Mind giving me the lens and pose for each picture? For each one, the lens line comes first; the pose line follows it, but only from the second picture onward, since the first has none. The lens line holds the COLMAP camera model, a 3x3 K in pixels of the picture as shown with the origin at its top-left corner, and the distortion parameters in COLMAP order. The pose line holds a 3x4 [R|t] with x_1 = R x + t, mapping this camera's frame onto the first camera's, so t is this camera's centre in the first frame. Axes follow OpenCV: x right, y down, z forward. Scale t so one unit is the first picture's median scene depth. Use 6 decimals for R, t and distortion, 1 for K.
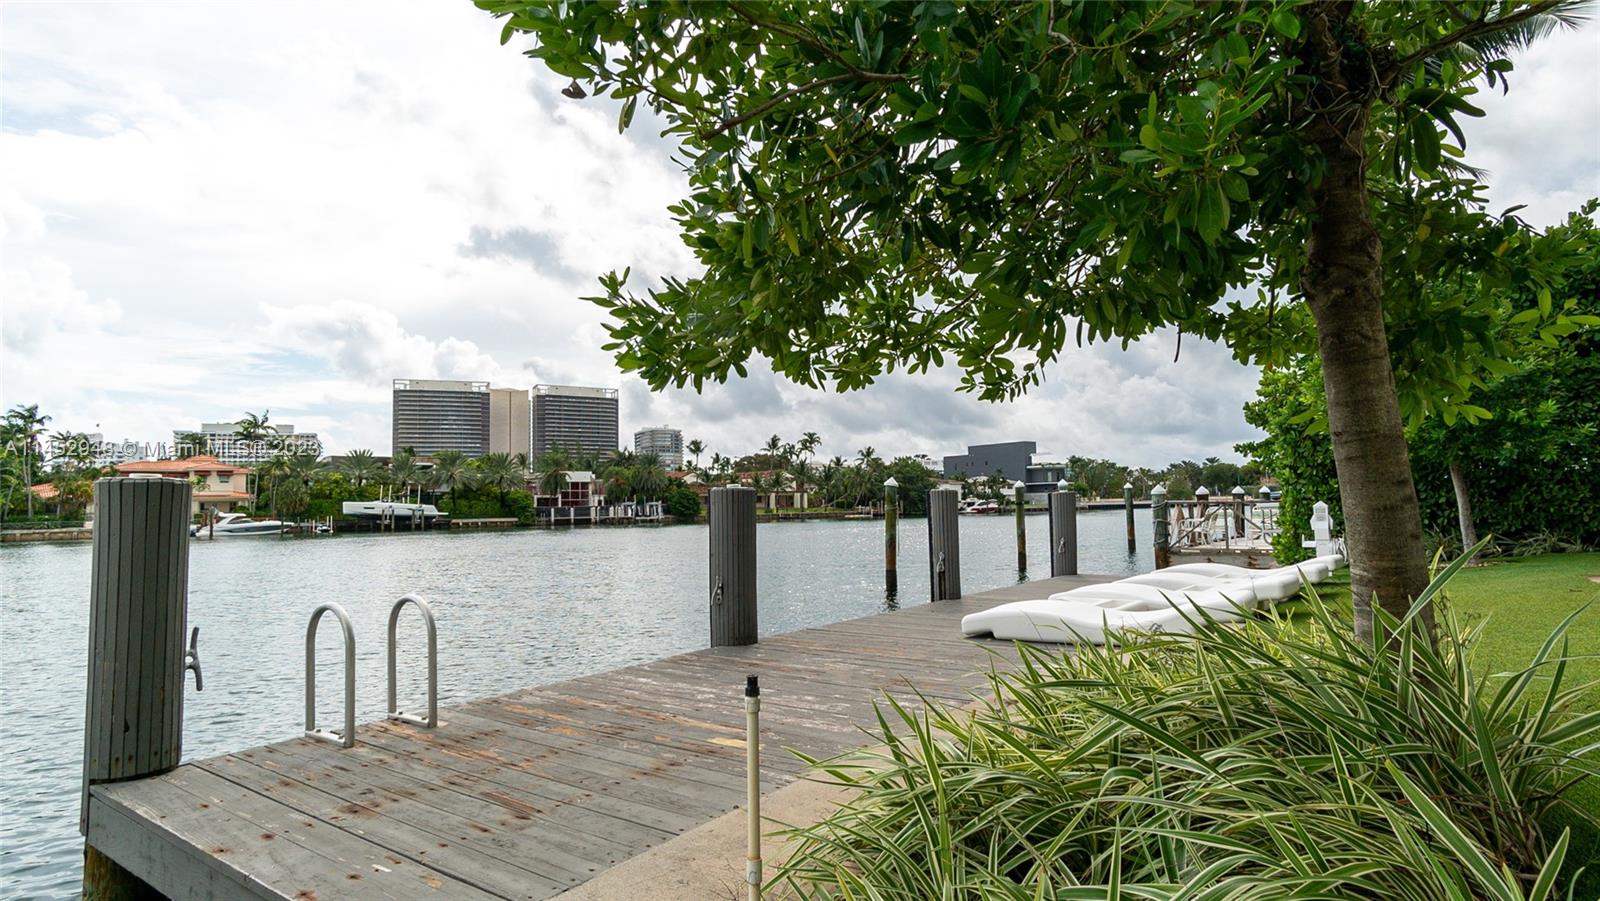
lens RADIAL K [[833.5, 0, 799.1], [0, 833.5, 452.4], [0, 0, 1]] dist [0.002552, 0.000175]
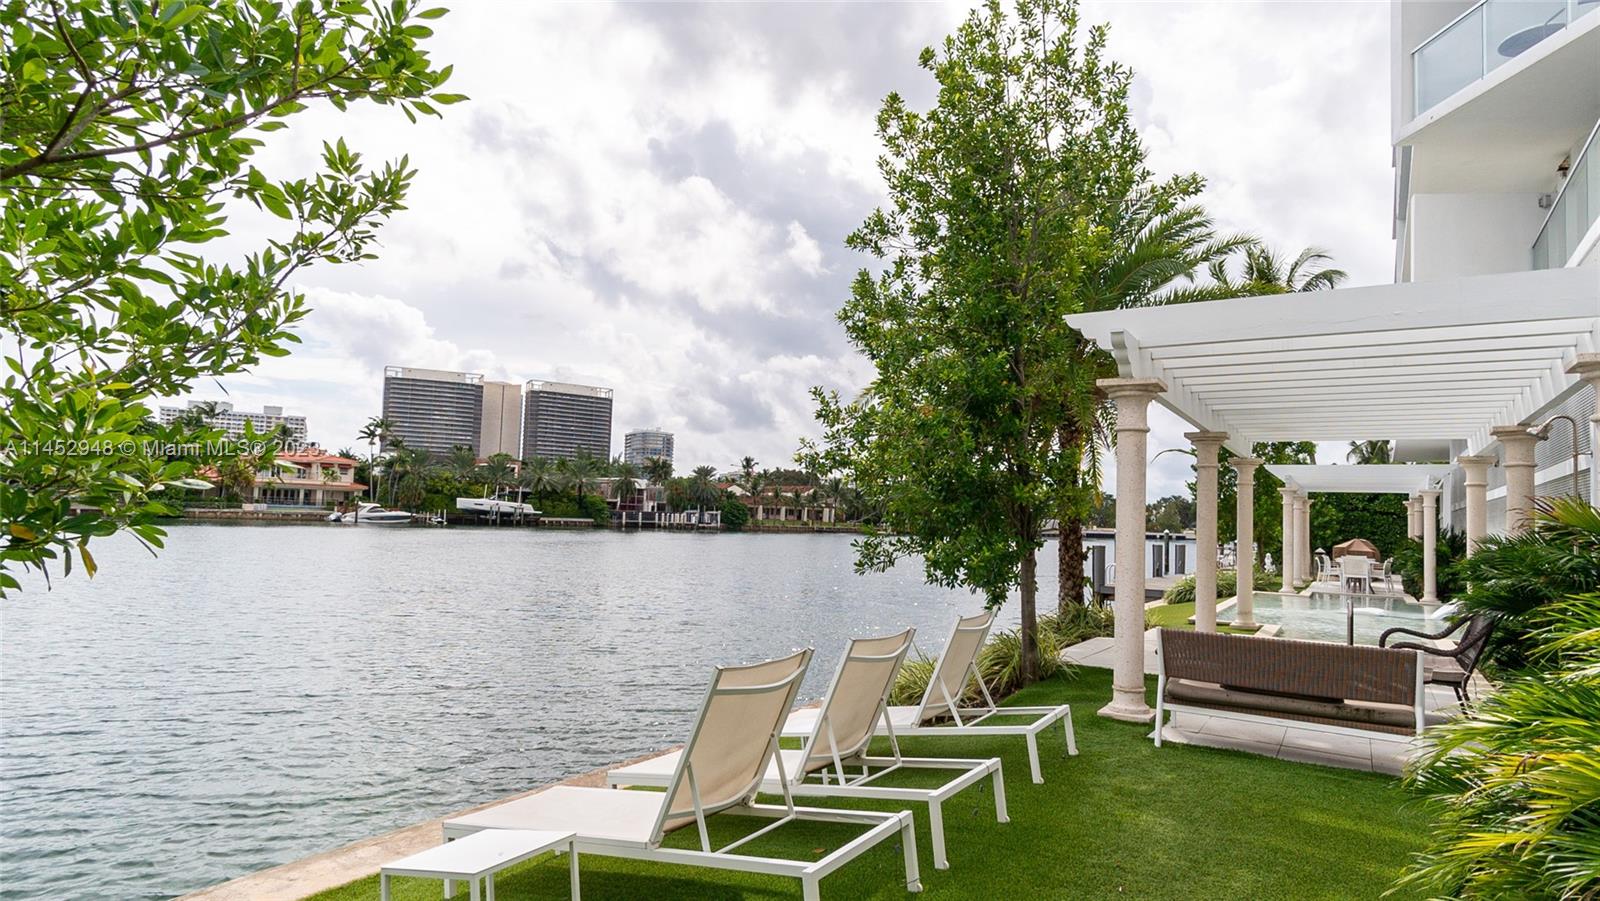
lens RADIAL K [[877.7, 0, 797.7], [0, 877.7, 456.6], [0, 0, 1]] dist [0.001533, 0.001260]
pose [[0.997807, 0.055954, 0.035369, -0.096243], [-0.055862, 0.998432, -0.003599, -0.014424], [-0.035515, 0.001616, 0.999368, -0.167739]]
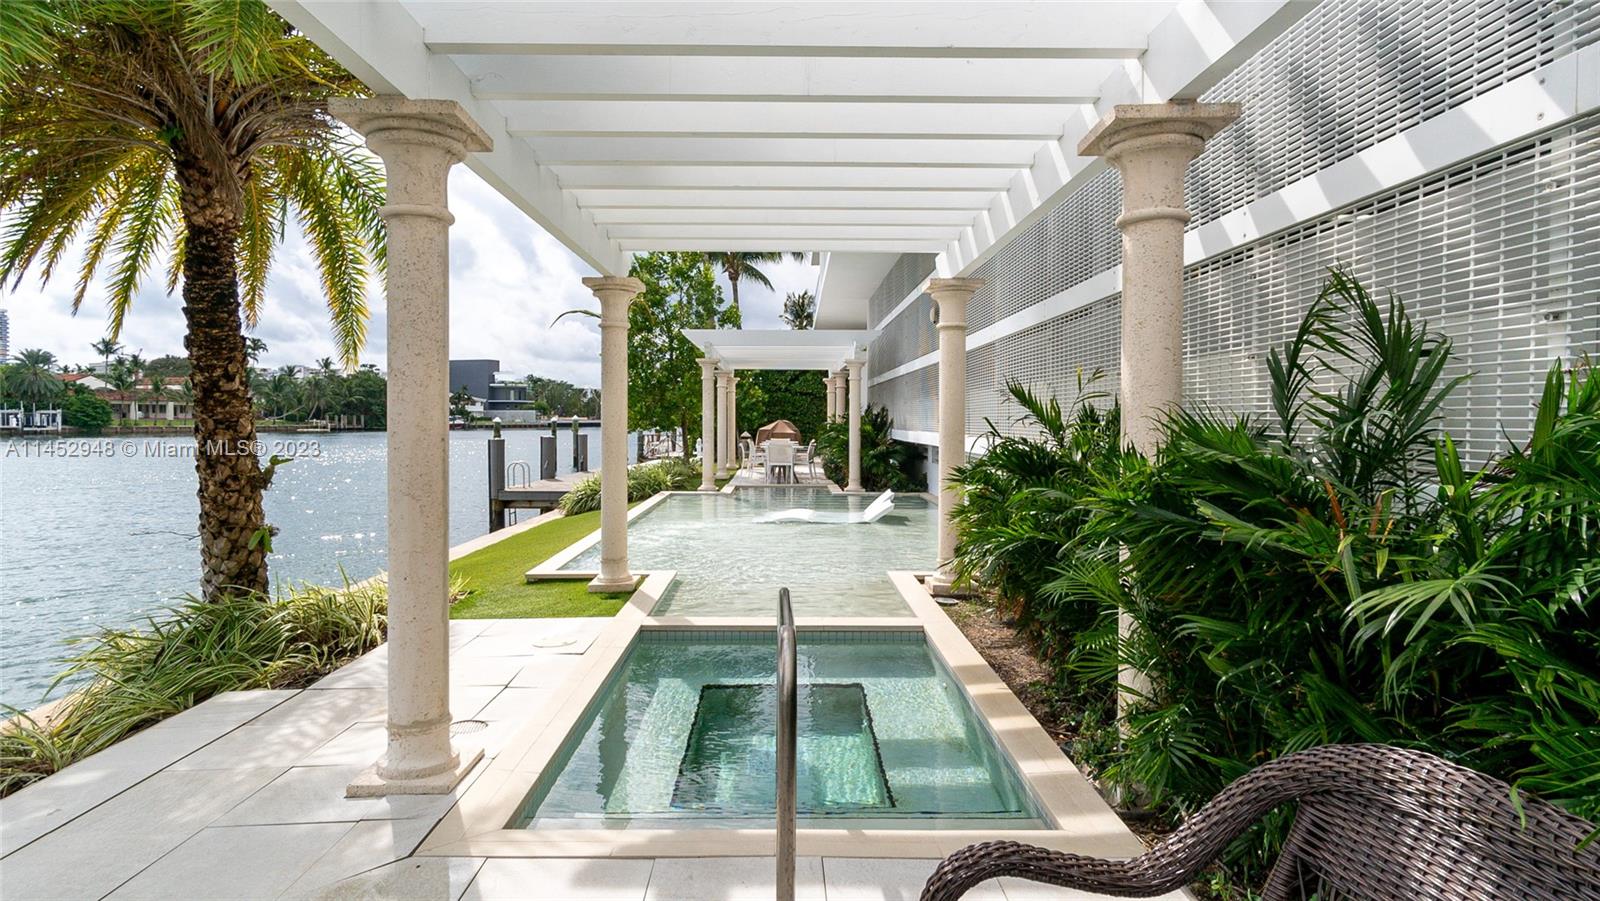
lens RADIAL K [[877.7, 0, 799.5], [0, 877.7, 443.9], [0, 0, 1]] dist [0.001533, 0.001260]
pose [[0.807693, 0.006471, 0.589568, -0.077731], [-0.059674, 0.995702, 0.070822, -0.012817], [-0.586576, -0.092384, 0.804608, -0.140130]]
